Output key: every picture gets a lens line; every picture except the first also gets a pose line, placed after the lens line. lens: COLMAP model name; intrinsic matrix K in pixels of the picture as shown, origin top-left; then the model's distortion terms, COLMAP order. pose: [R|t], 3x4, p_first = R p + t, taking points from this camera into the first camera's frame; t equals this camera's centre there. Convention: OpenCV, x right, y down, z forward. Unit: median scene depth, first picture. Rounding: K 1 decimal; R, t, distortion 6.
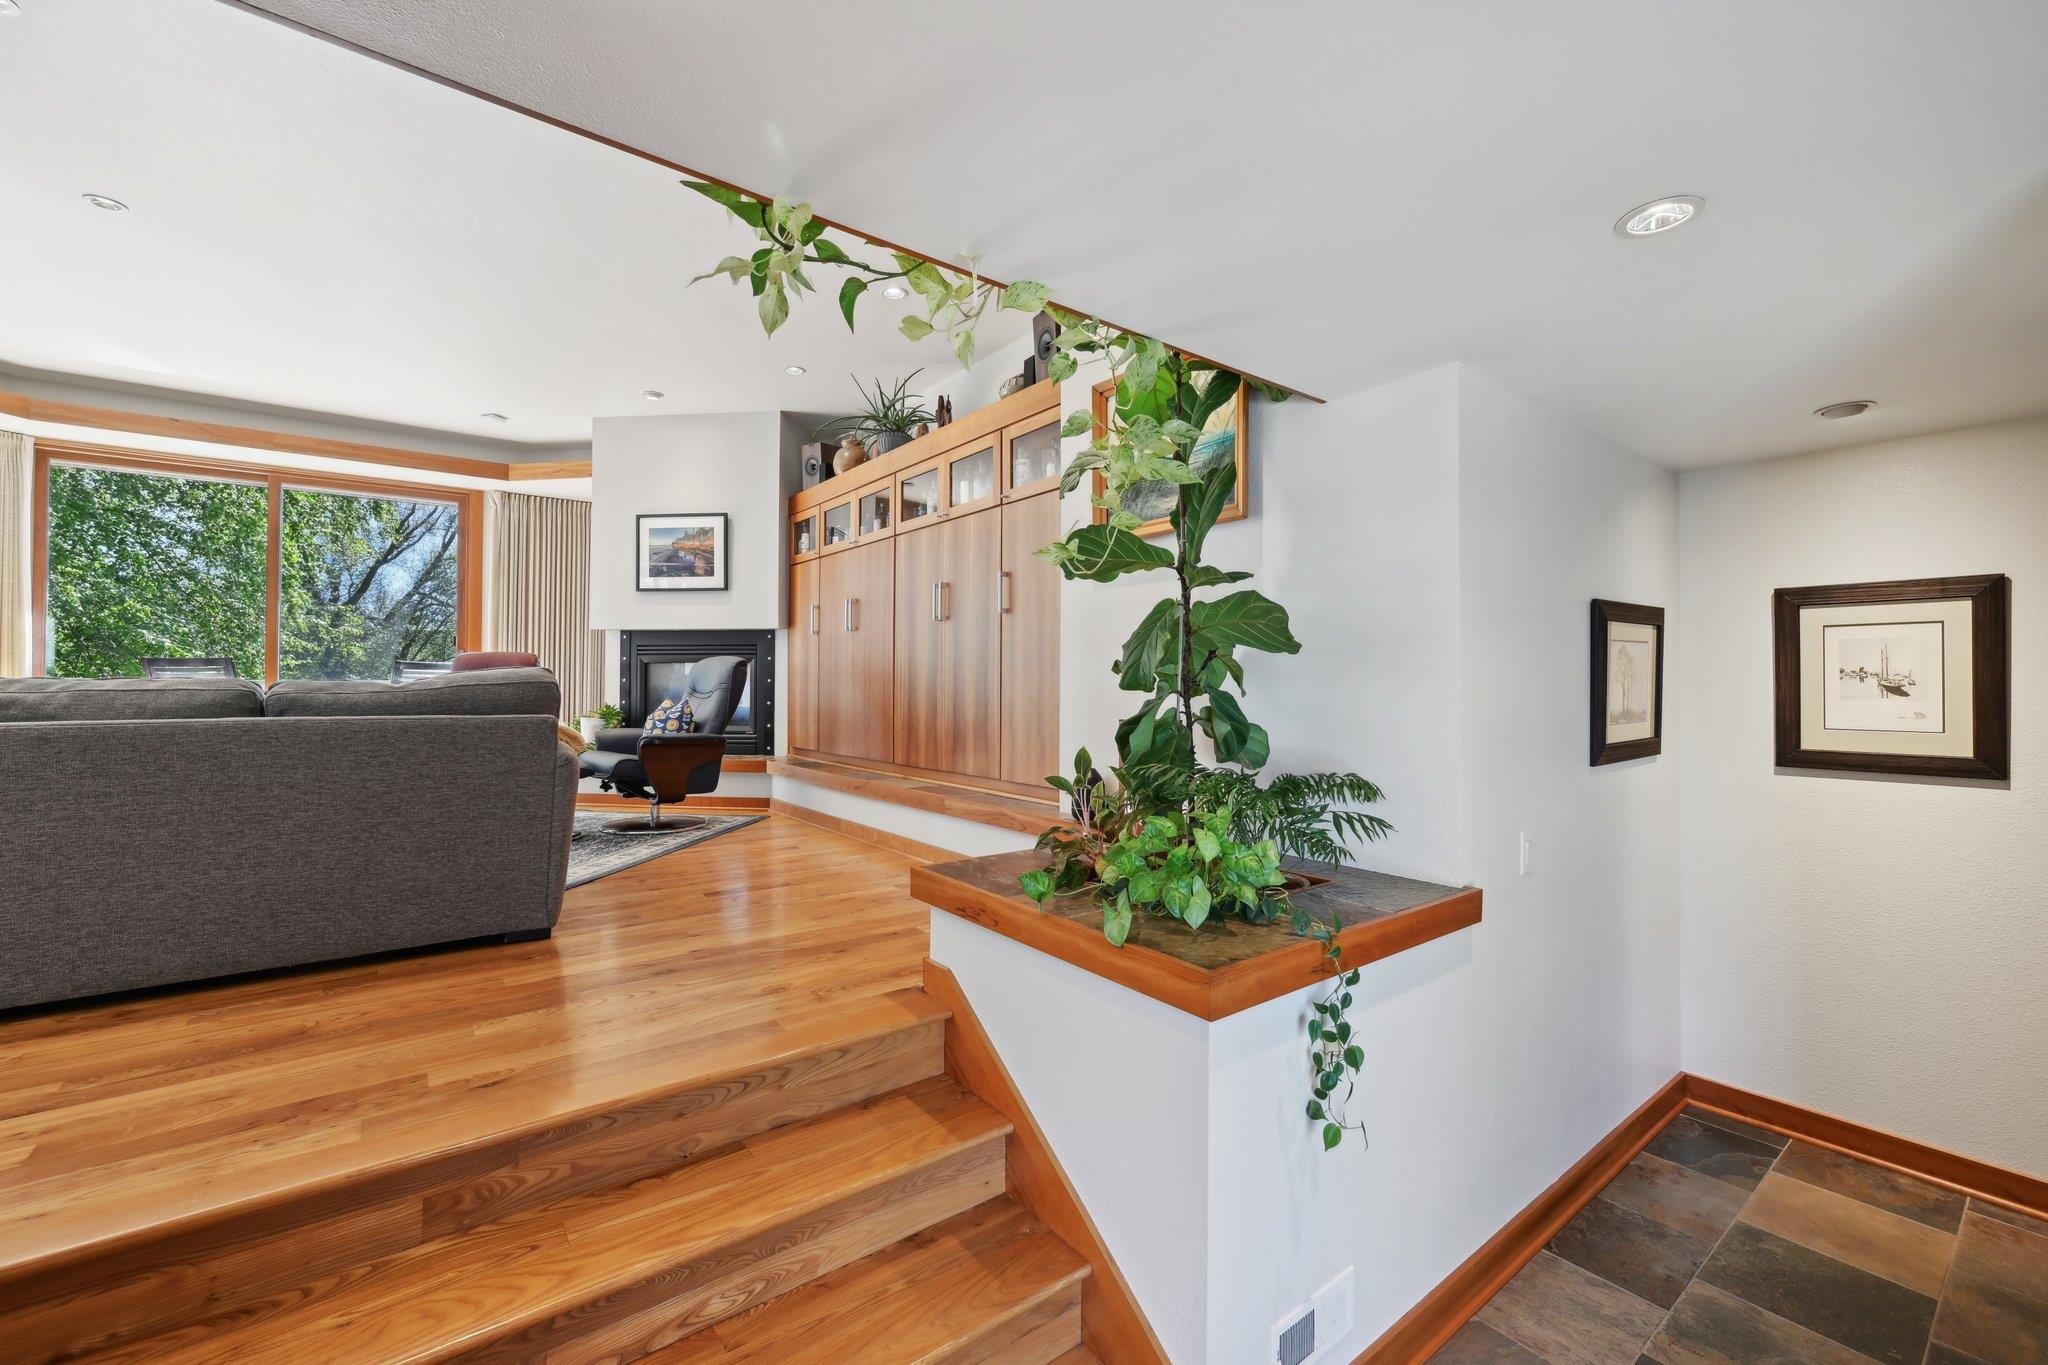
lens RADIAL K [[832.7, 0, 1027.8], [0, 832.7, 672.0], [0, 0, 1]] dist [-0.000813, -0.000048]
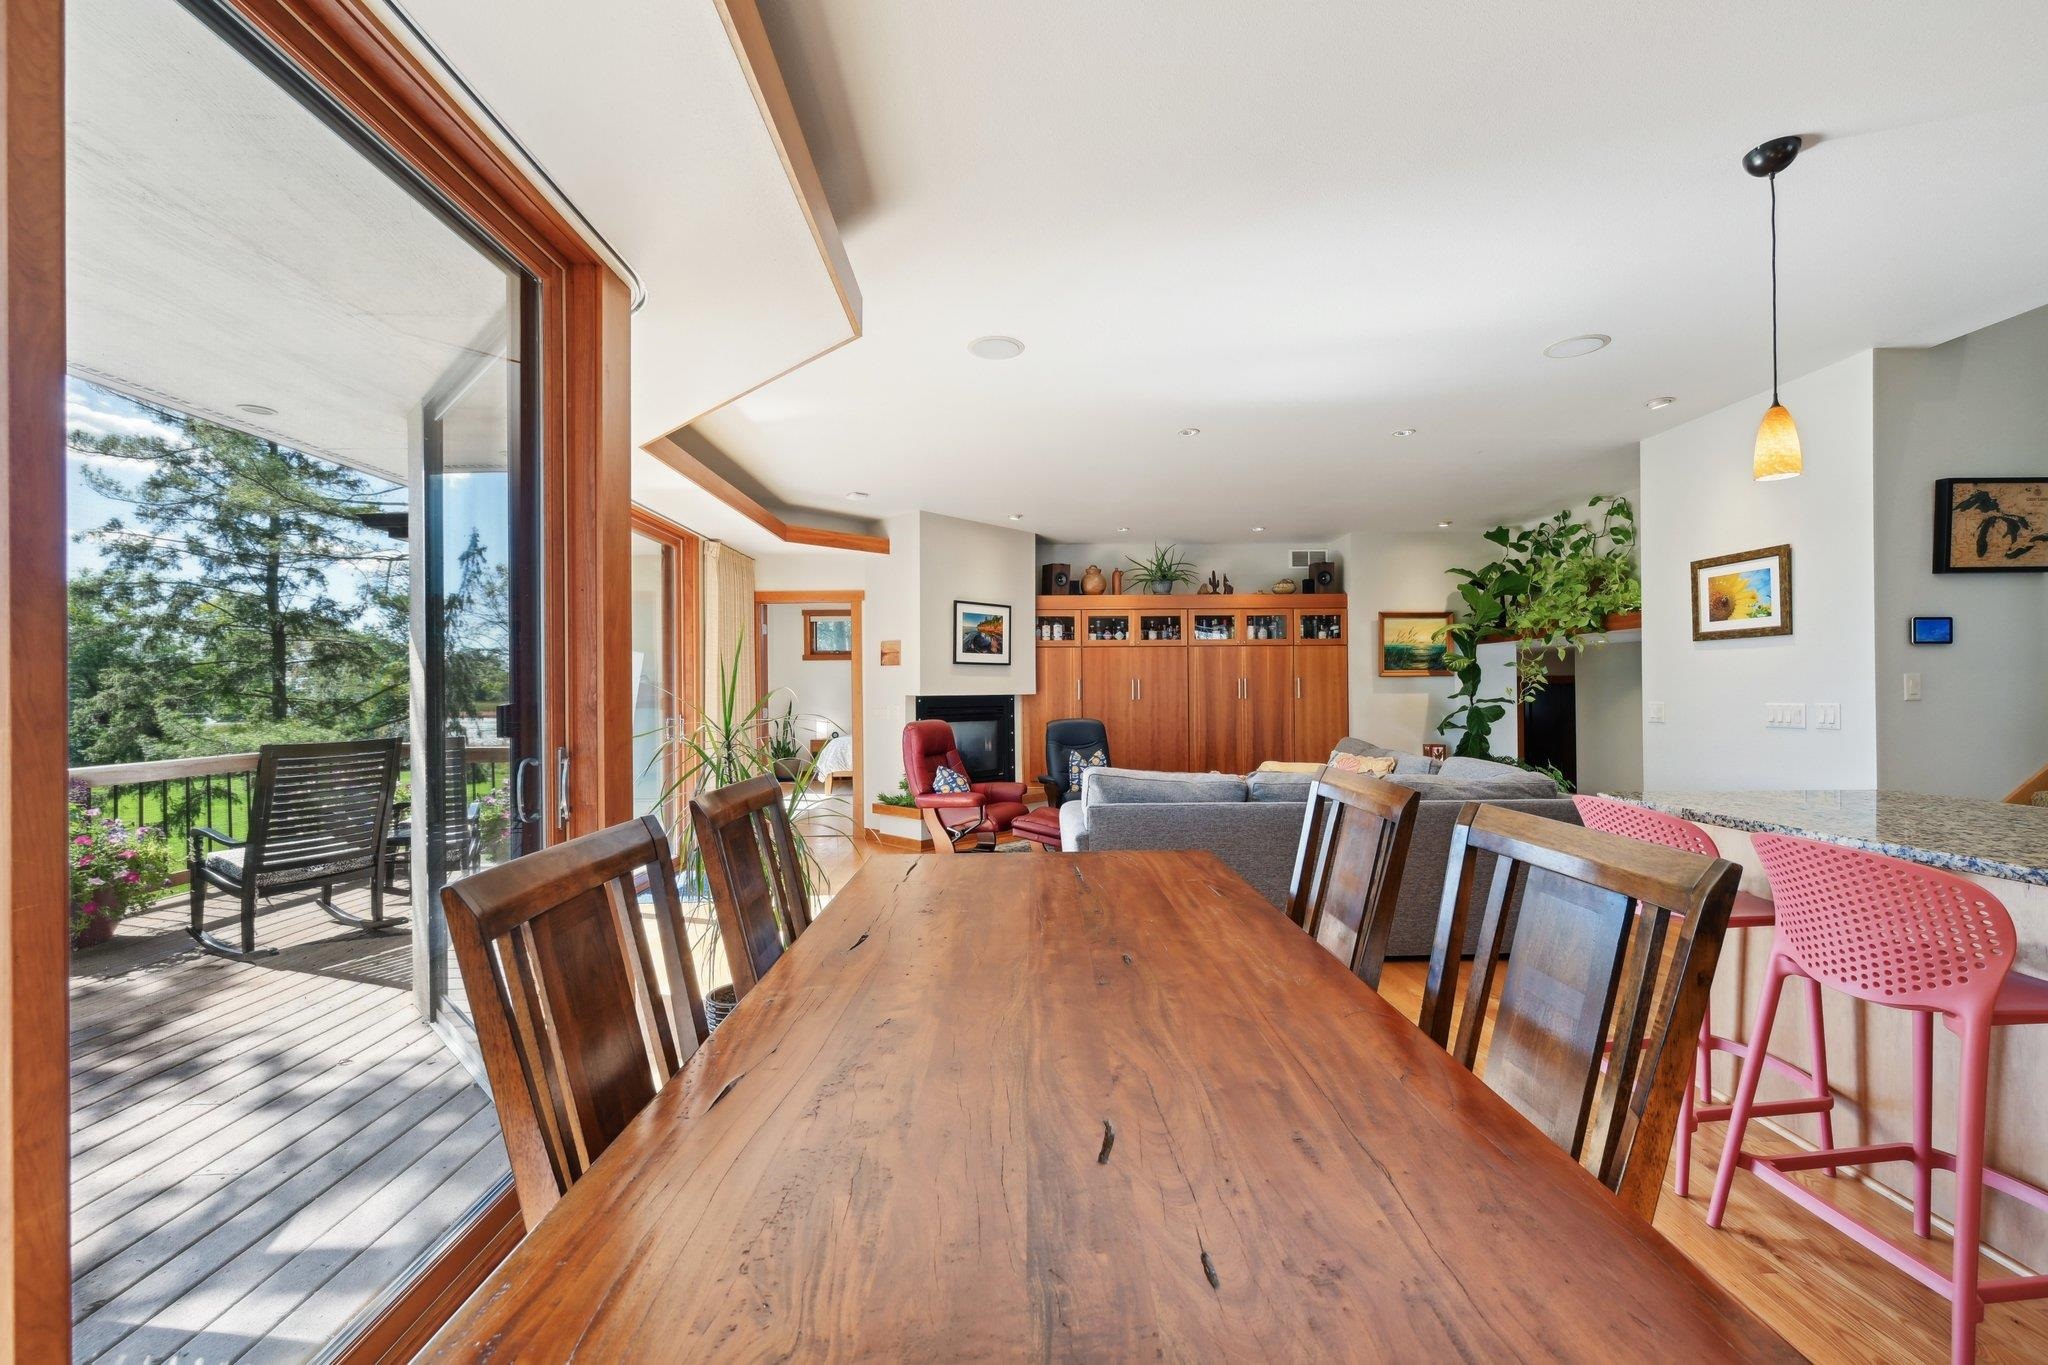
lens RADIAL K [[828.5, 0, 1031.1], [0, 828.5, 690.8], [0, 0, 1]] dist [-0.001639, -0.000054]
pose [[0.588874, -0.006567, 0.808198, -1.382736], [-0.002719, 0.999945, 0.010106, -0.071335], [-0.808221, -0.008148, 0.588823, 0.209331]]
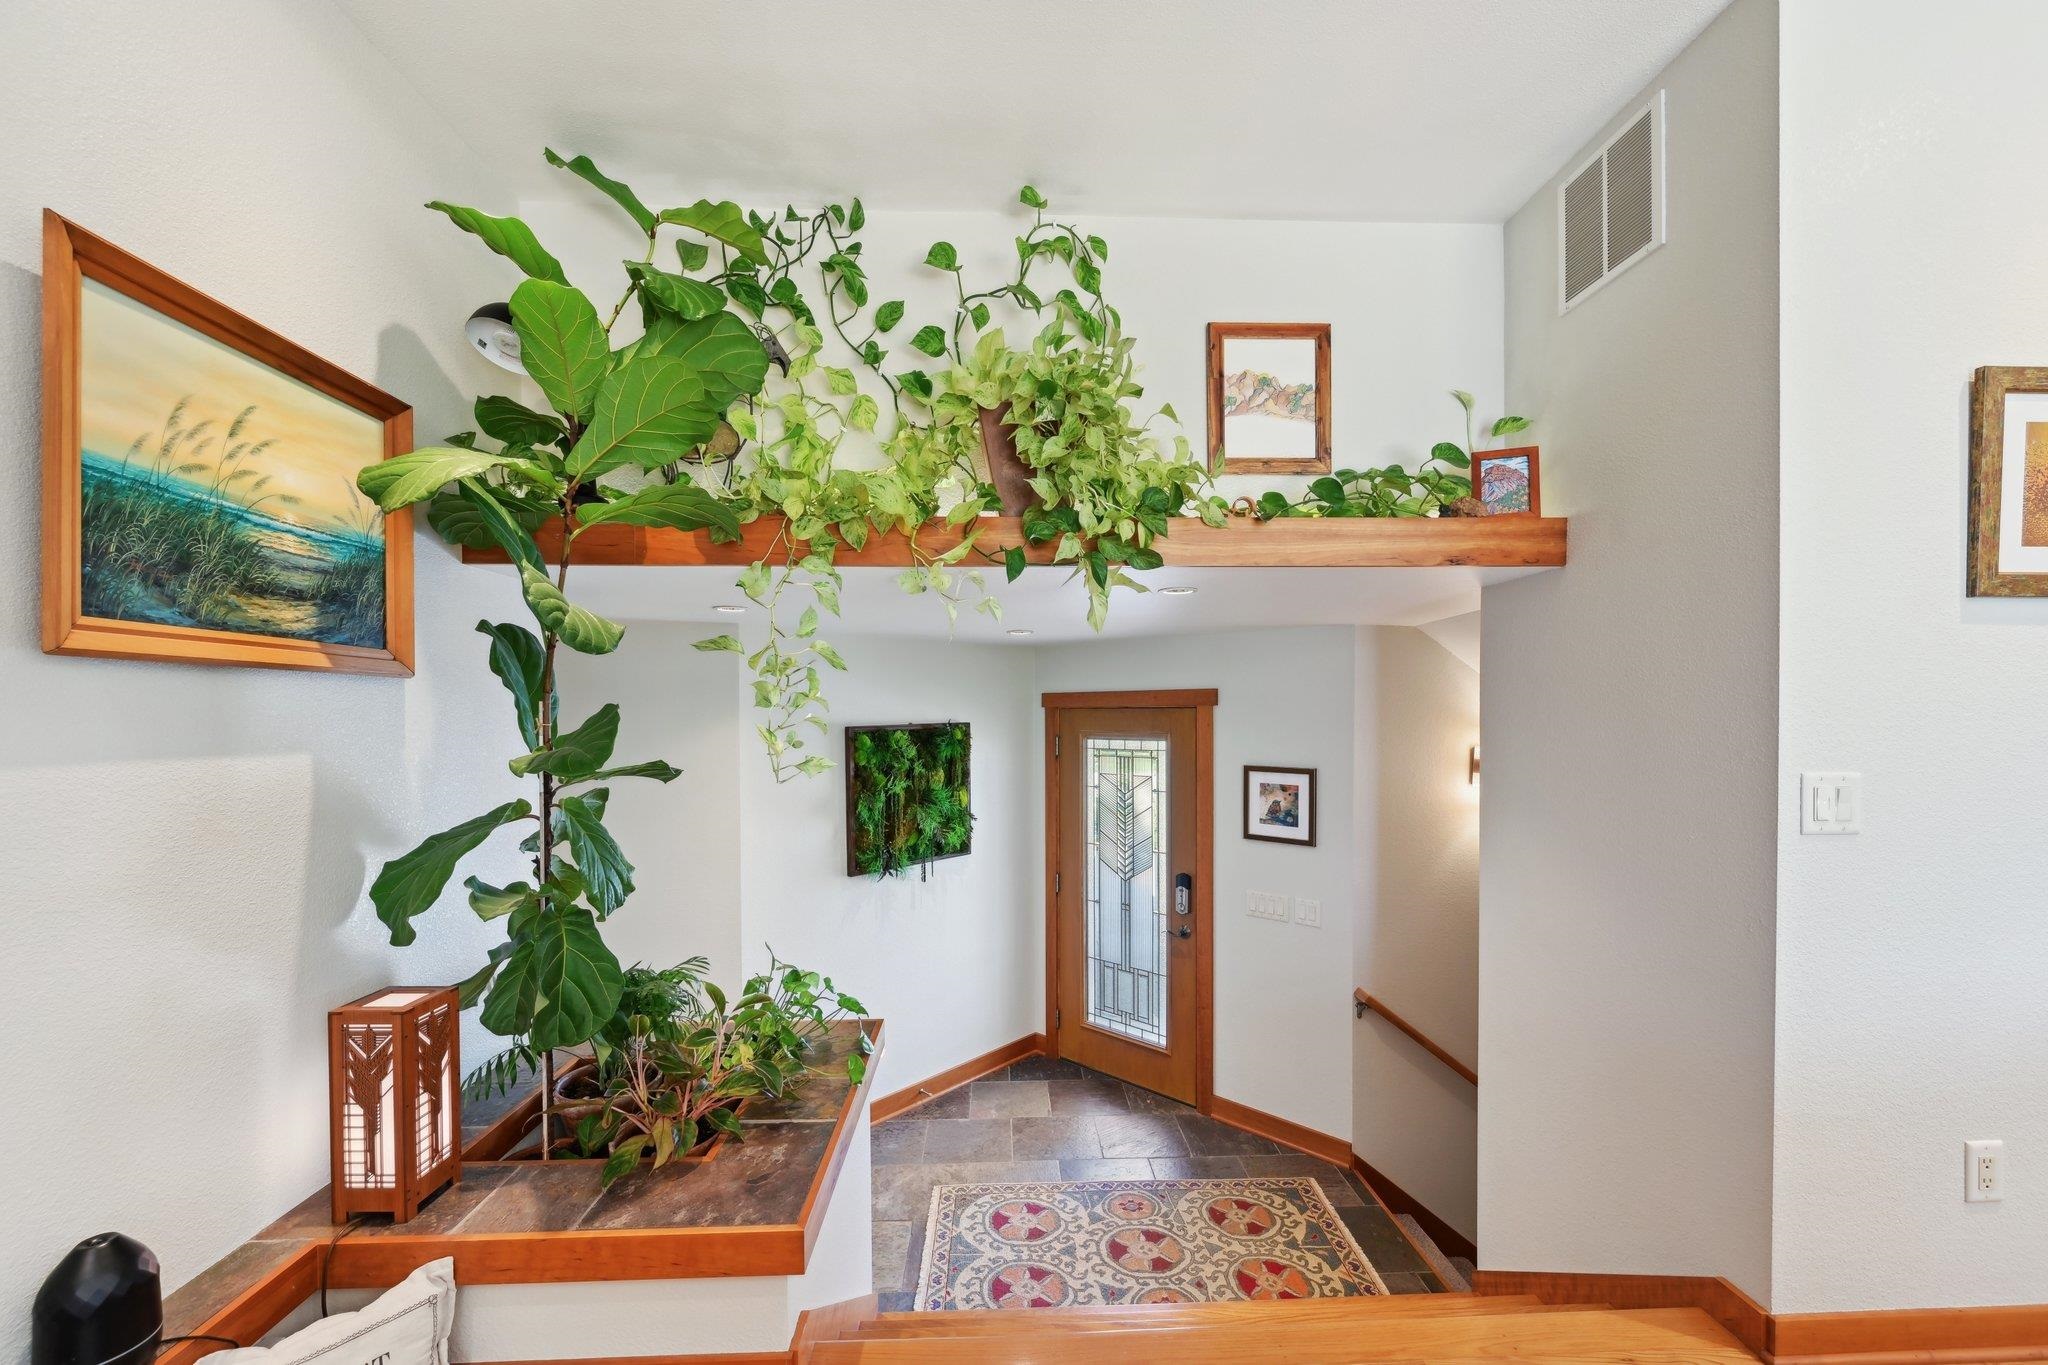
lens RADIAL K [[836.9, 0, 1027.7], [0, 836.9, 724.0], [0, 0, 1]] dist [-0.002091, -0.000181]
pose [[-0.819429, -0.004896, 0.573159, -0.266595], [-0.007792, 0.999966, -0.002597, -0.066449], [-0.573127, -0.006595, -0.819440, 0.574831]]
